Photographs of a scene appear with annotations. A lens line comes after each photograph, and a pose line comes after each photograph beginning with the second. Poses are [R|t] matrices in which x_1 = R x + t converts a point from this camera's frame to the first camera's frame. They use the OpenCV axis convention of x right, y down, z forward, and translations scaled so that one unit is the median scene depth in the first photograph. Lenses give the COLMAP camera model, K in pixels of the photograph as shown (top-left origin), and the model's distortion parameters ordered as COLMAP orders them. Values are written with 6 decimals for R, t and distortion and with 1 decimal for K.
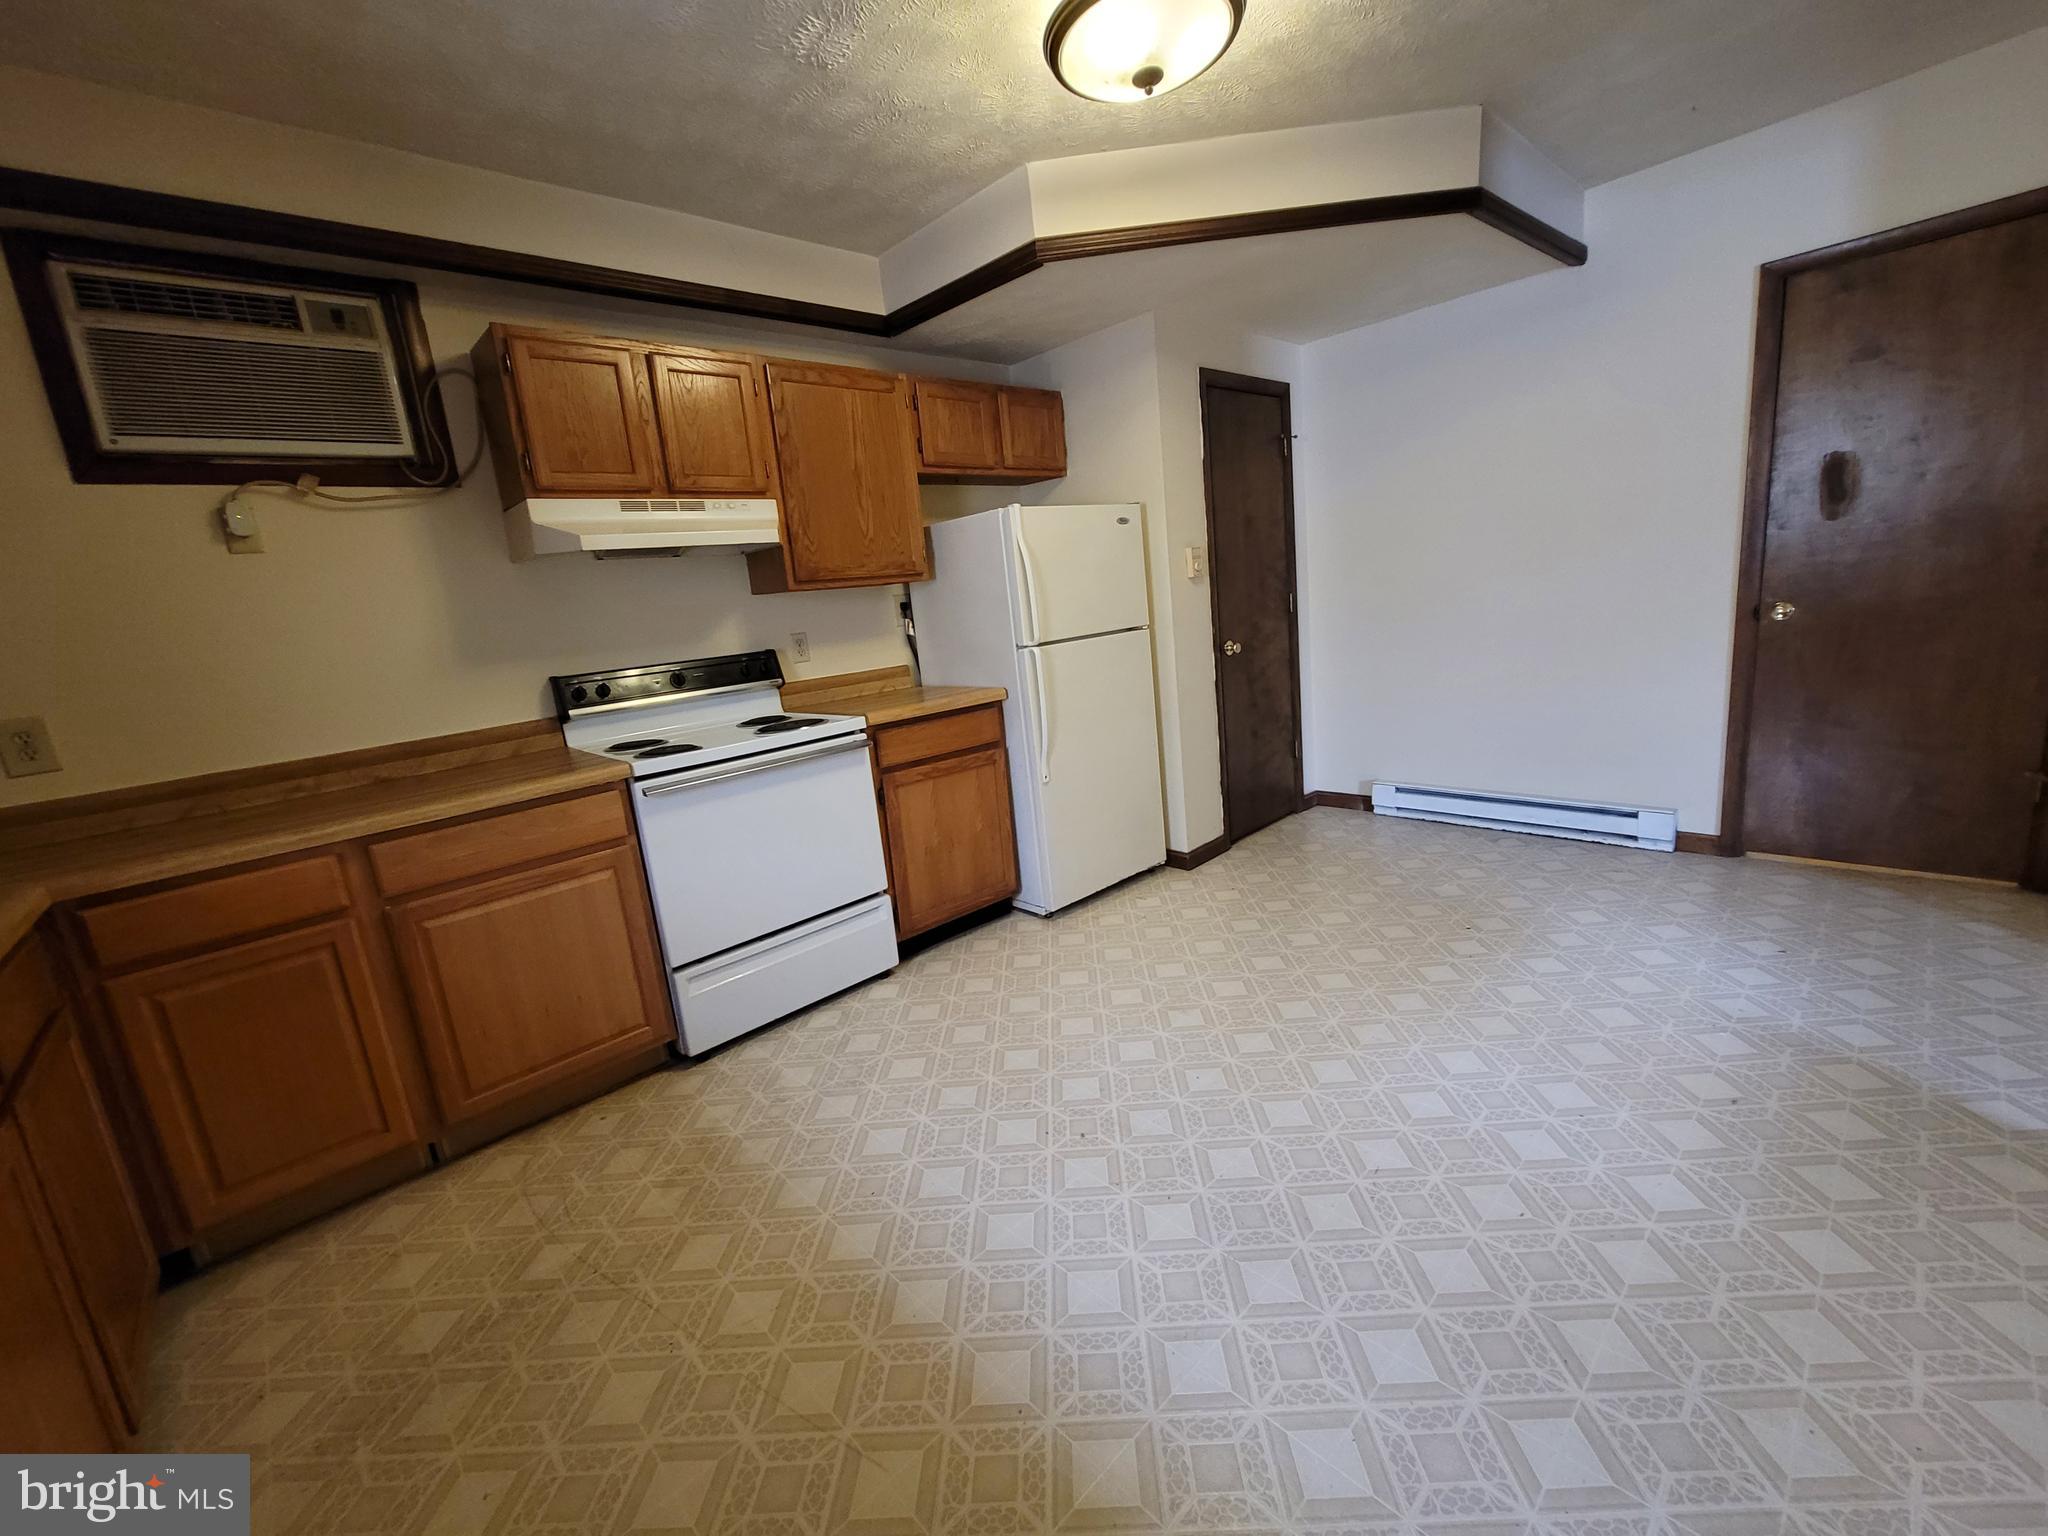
lens RADIAL K [[828.4, 0, 1023.3], [0, 828.4, 764.3], [0, 0, 1]] dist [-0.003986, -0.000128]
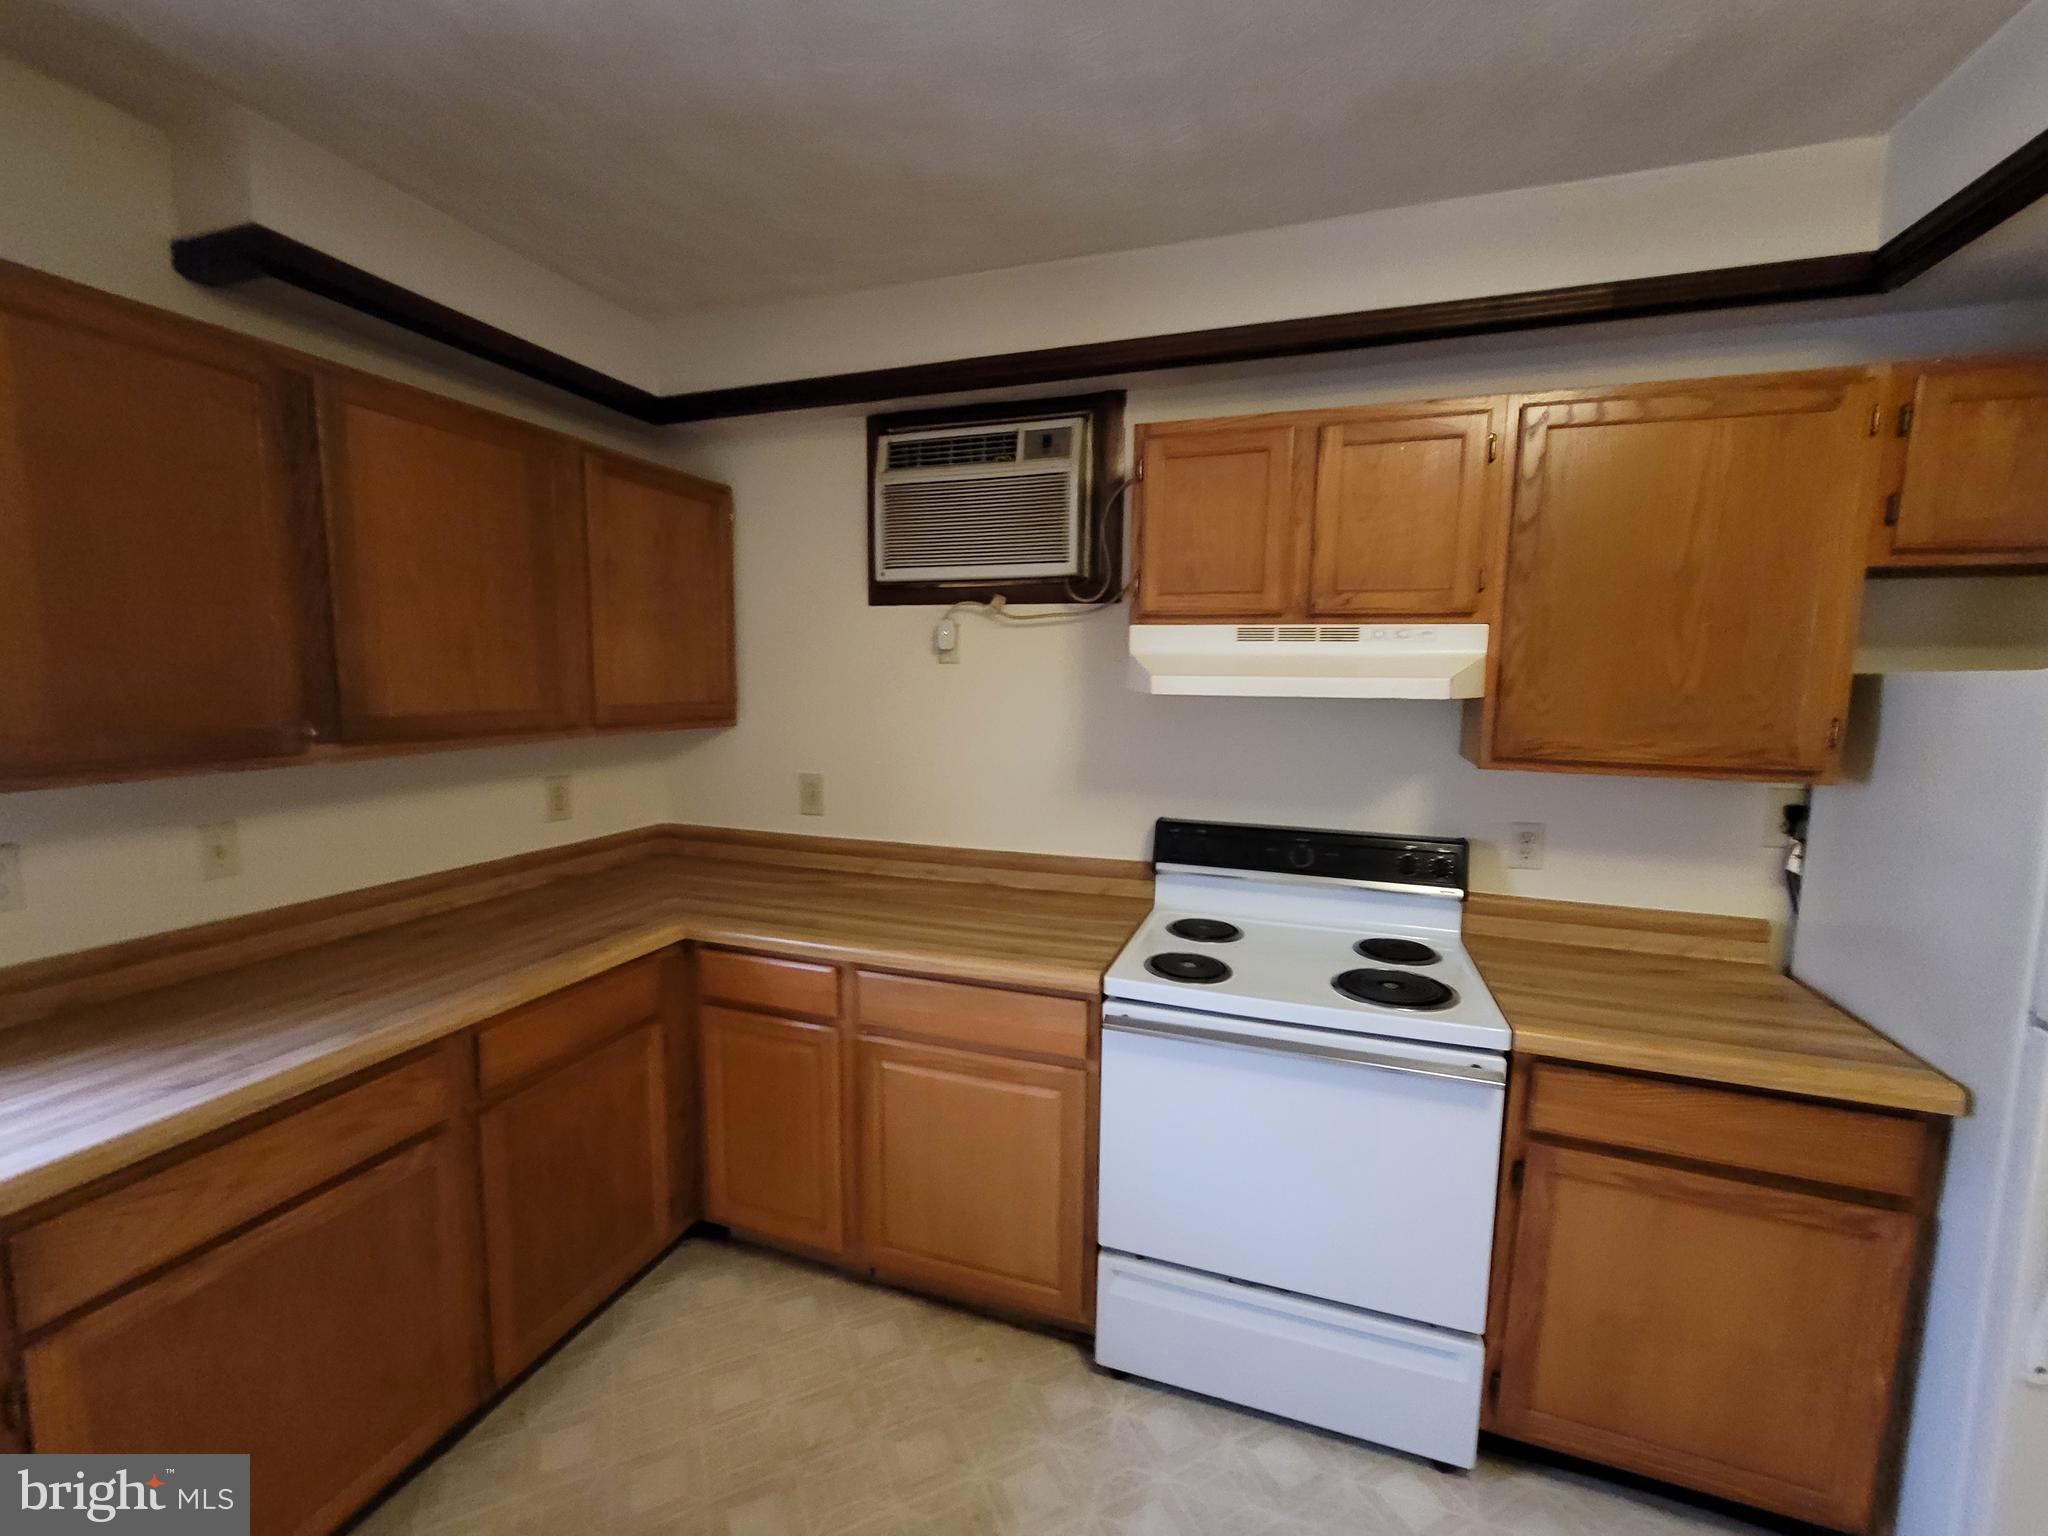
lens RADIAL K [[828.4, 0, 1025.4], [0, 828.4, 771.0], [0, 0, 1]] dist [-0.003986, -0.000128]
pose [[0.463494, 0.208953, -0.861111, 0.104568], [-0.235742, 0.965854, 0.107481, -0.231184], [0.854166, 0.153183, 0.496927, 0.485385]]
